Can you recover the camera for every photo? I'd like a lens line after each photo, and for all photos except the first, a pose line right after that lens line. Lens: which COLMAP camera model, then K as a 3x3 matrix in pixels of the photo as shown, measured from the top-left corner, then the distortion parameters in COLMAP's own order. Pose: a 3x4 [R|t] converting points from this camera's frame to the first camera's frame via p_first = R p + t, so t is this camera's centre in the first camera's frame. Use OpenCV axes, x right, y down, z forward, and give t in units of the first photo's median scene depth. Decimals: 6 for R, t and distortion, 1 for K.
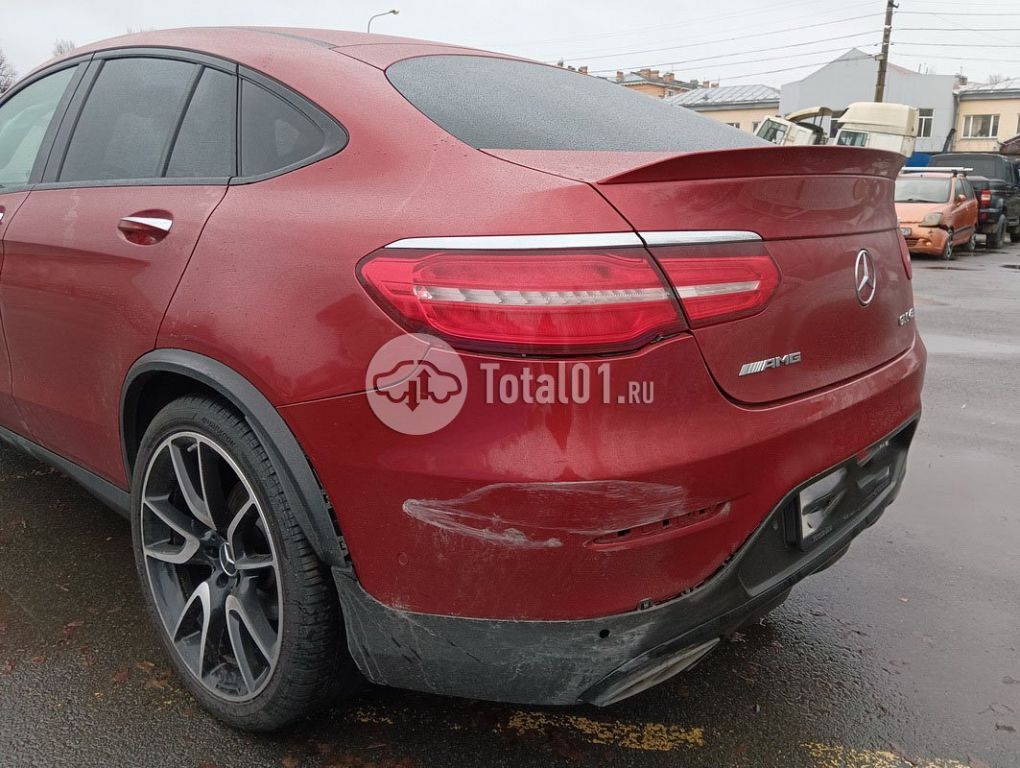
lens RADIAL K [[834.1, 0, 517.1], [0, 834.1, 383.4], [0, 0, 1]] dist [0.068744, -0.126103]
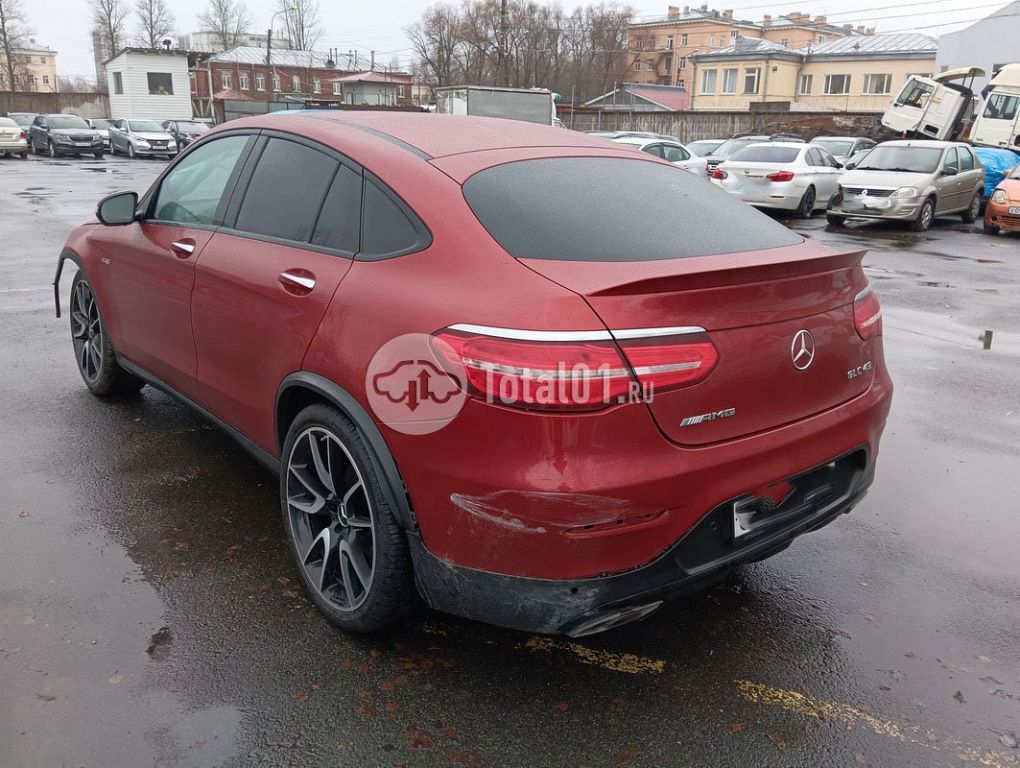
lens RADIAL K [[834.1, 0, 521.0], [0, 834.1, 380.0], [0, 0, 1]] dist [0.068744, -0.126103]
pose [[0.988761, 0.059293, -0.137247, 0.165384], [-0.051440, 0.996867, 0.060081, -0.145328], [0.140379, -0.052345, 0.988713, -0.428648]]
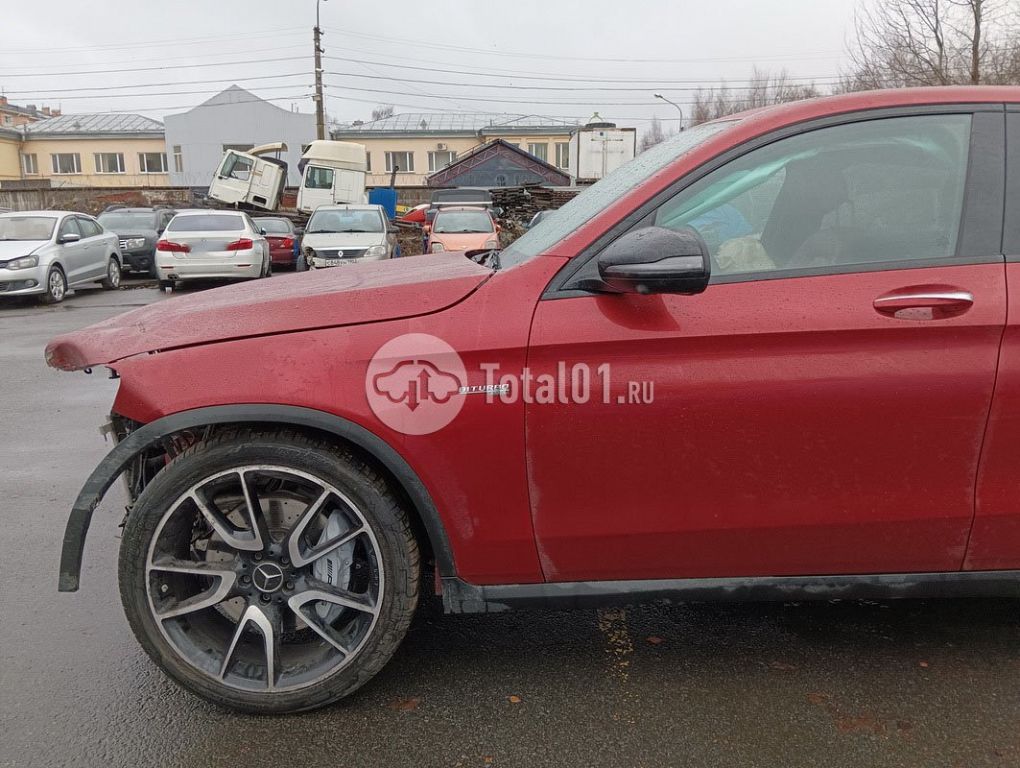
lens RADIAL K [[834.1, 0, 515.4], [0, 834.1, 383.8], [0, 0, 1]] dist [0.068744, -0.126103]
pose [[0.751321, -0.152010, 0.642191, -2.240319], [0.174174, 0.984281, 0.029213, -0.329784], [-0.636537, 0.089905, 0.765988, 1.015485]]
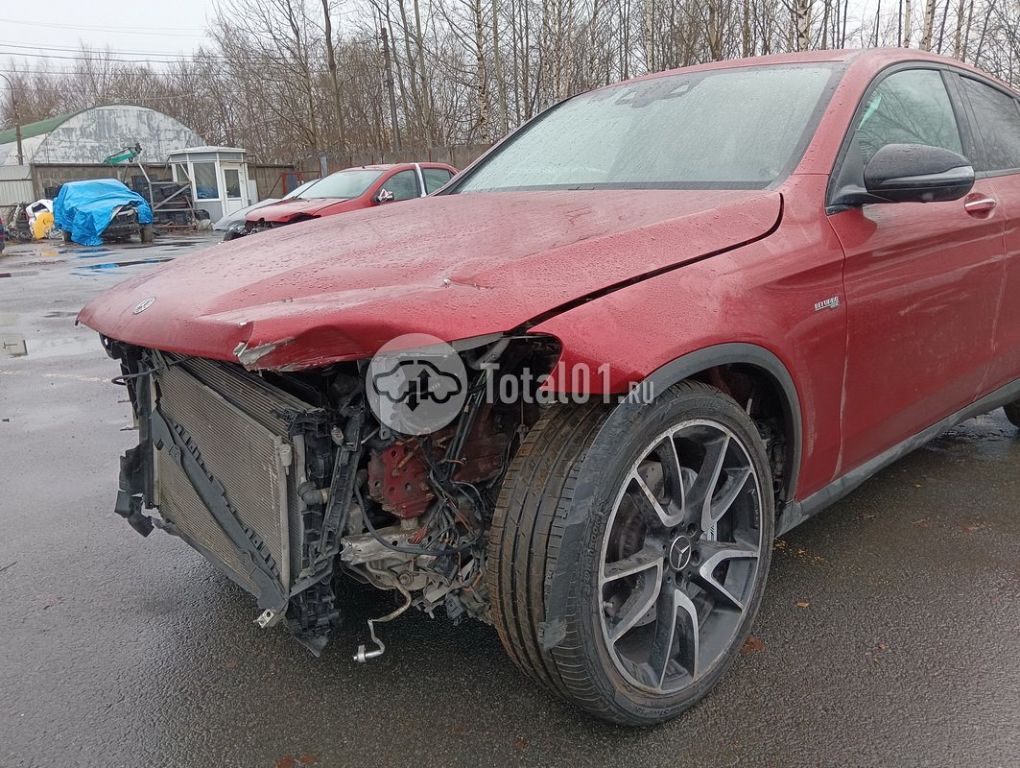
lens RADIAL K [[834.1, 0, 518.6], [0, 834.1, 385.7], [0, 0, 1]] dist [0.068744, -0.126103]
pose [[0.110834, -0.248314, 0.962318, -2.767534], [0.263147, 0.941057, 0.212520, -0.561133], [-0.958368, 0.229677, 0.169644, 2.211919]]
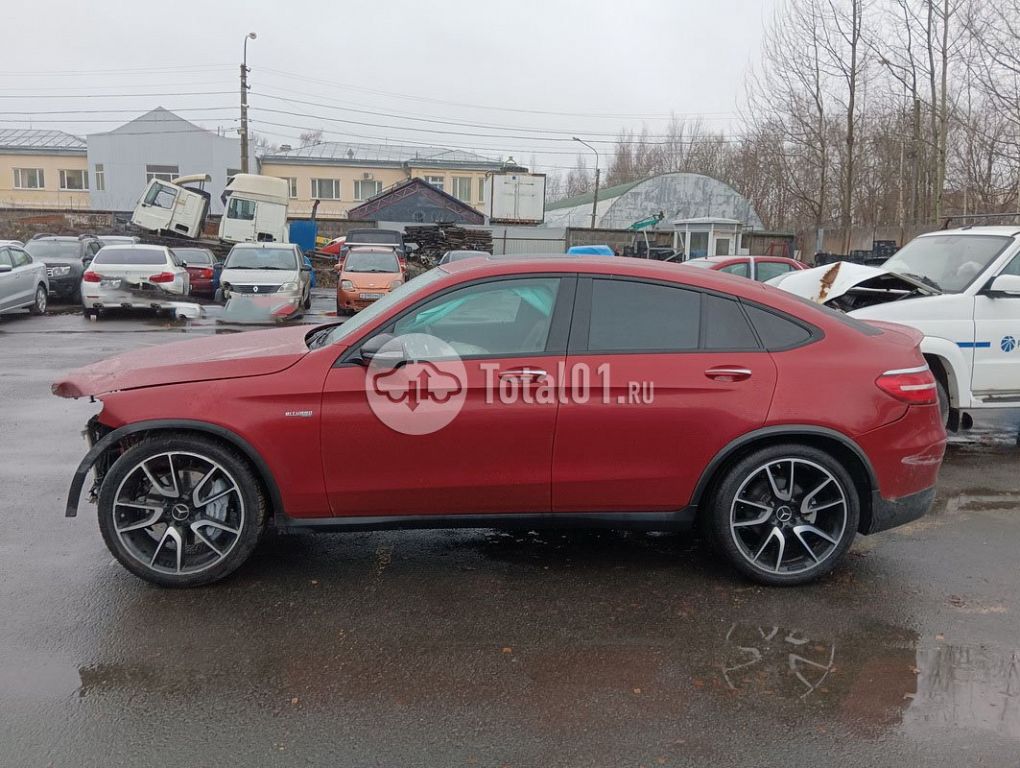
lens RADIAL K [[834.1, 0, 514.0], [0, 834.1, 385.7], [0, 0, 1]] dist [0.068744, -0.126103]
pose [[0.696017, -0.116583, 0.708497, -2.744064], [0.150549, 0.988492, 0.014759, -0.315471], [-0.702065, 0.096391, 0.705559, -0.140411]]
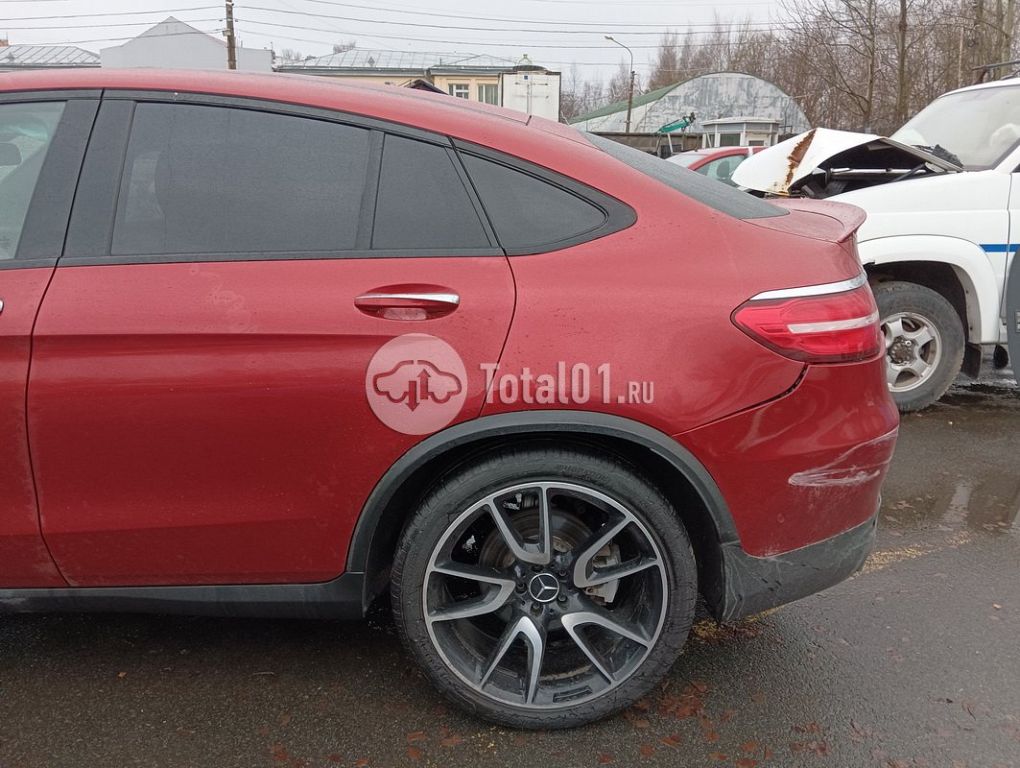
lens RADIAL K [[834.1, 0, 515.4], [0, 834.1, 386.1], [0, 0, 1]] dist [0.068744, -0.126103]
pose [[0.733065, -0.187214, 0.653886, -1.190507], [0.161374, 0.981795, 0.100182, -0.195500], [-0.660737, 0.032080, 0.749931, 0.205398]]
